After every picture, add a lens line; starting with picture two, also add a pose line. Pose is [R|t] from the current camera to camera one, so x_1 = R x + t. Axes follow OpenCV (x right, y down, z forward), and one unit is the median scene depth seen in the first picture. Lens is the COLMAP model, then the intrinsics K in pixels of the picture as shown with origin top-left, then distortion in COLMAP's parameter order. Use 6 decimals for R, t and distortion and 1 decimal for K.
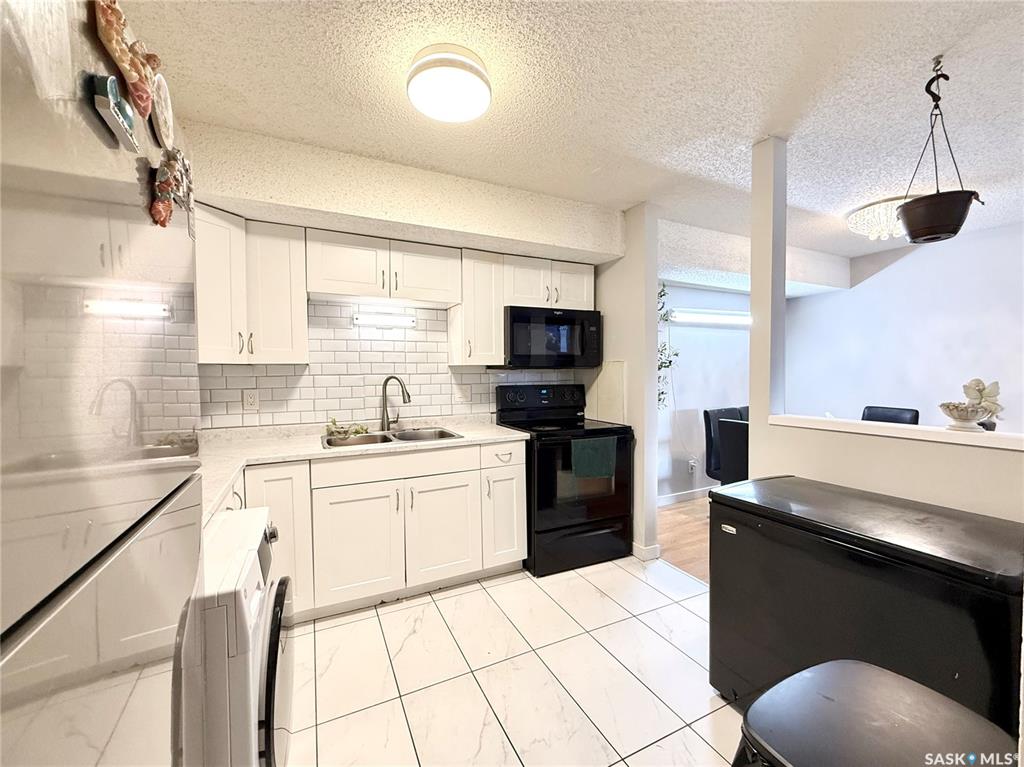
lens RADIAL K [[412.1, 0, 508.5], [0, 412.1, 383.3], [0, 0, 1]] dist [0.000215, 0.000295]
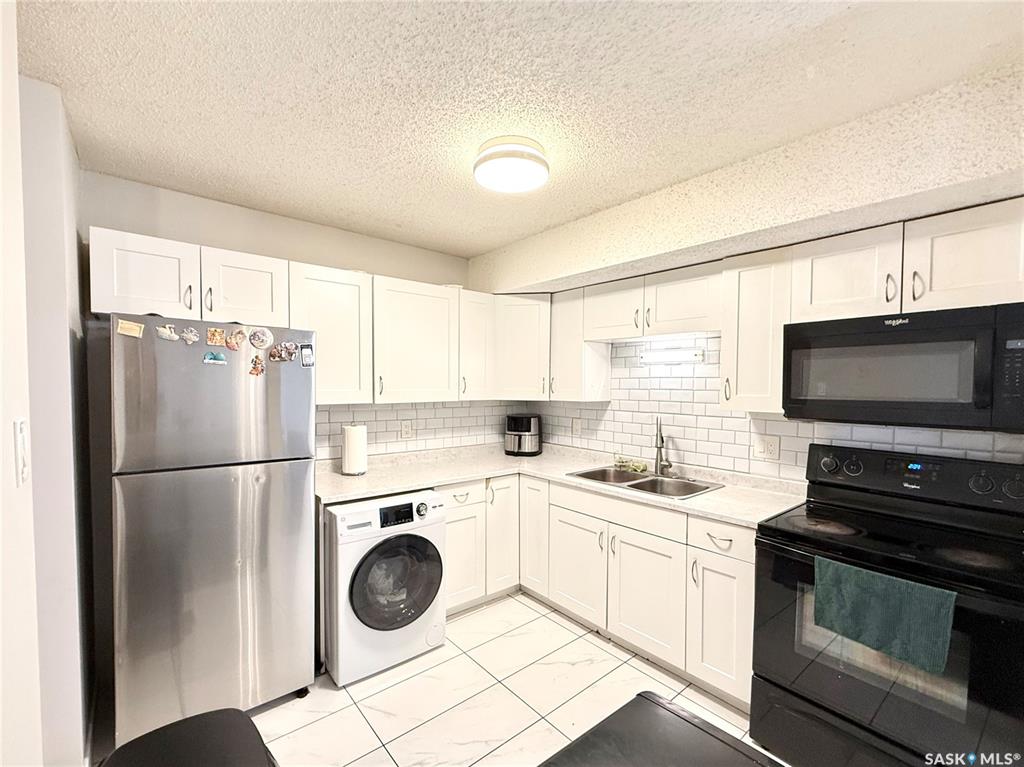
lens RADIAL K [[442.1, 0, 507.7], [0, 442.1, 403.8], [0, 0, 1]] dist [0.003473, 0.000405]
pose [[0.251750, 0.051811, -0.966405, 0.612472], [-0.041986, 0.998210, 0.042579, -0.076900], [0.966881, 0.029856, 0.253475, 0.417707]]
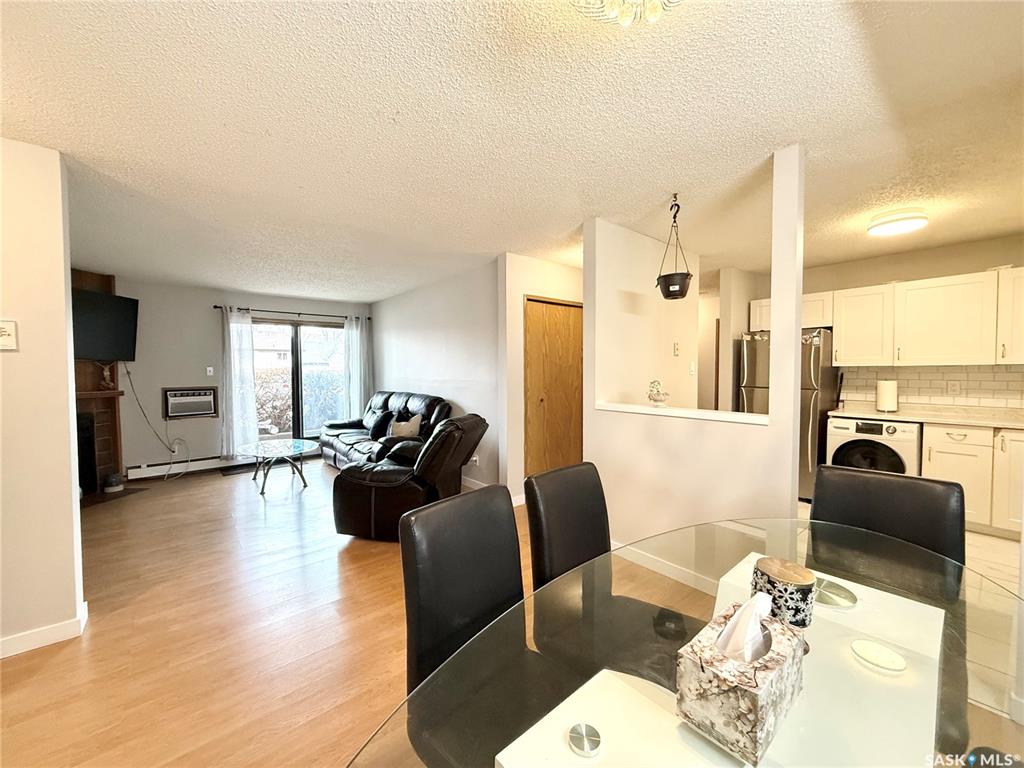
lens RADIAL K [[412.1, 0, 511.6], [0, 412.1, 382.0], [0, 0, 1]] dist [0.000215, 0.000295]
pose [[-0.969230, 0.017293, -0.245547, 1.221734], [0.002611, 0.998195, 0.059994, -0.055431], [0.246142, 0.057507, -0.967526, 1.452007]]
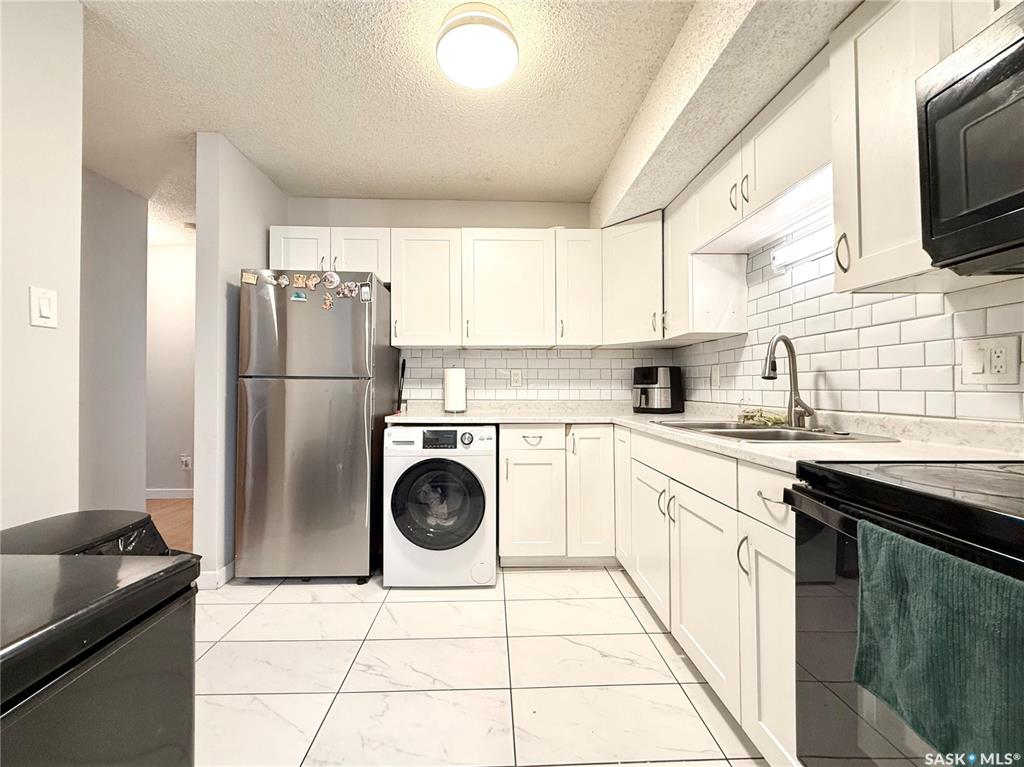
lens RADIAL K [[412.1, 0, 507.0], [0, 412.1, 384.7], [0, 0, 1]] dist [0.000215, 0.000295]
pose [[-0.396306, -0.000028, -0.918119, 0.451804], [-0.025491, 0.999615, 0.010973, 0.059985], [0.917765, 0.027753, -0.396154, 0.882518]]
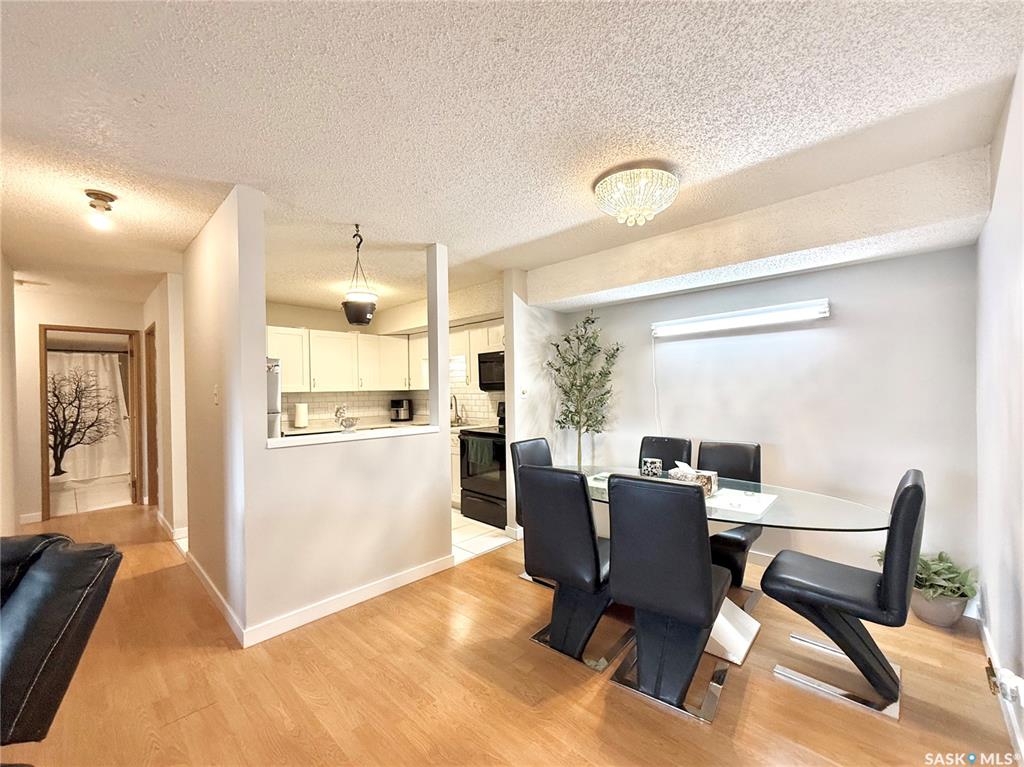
lens RADIAL K [[412.1, 0, 514.7], [0, 412.1, 390.2], [0, 0, 1]] dist [0.000215, 0.000295]
pose [[0.366104, 0.000716, -0.930574, 1.689559], [-0.016312, 0.999851, -0.005648, -0.034659], [0.930431, 0.017248, 0.366061, 0.559279]]
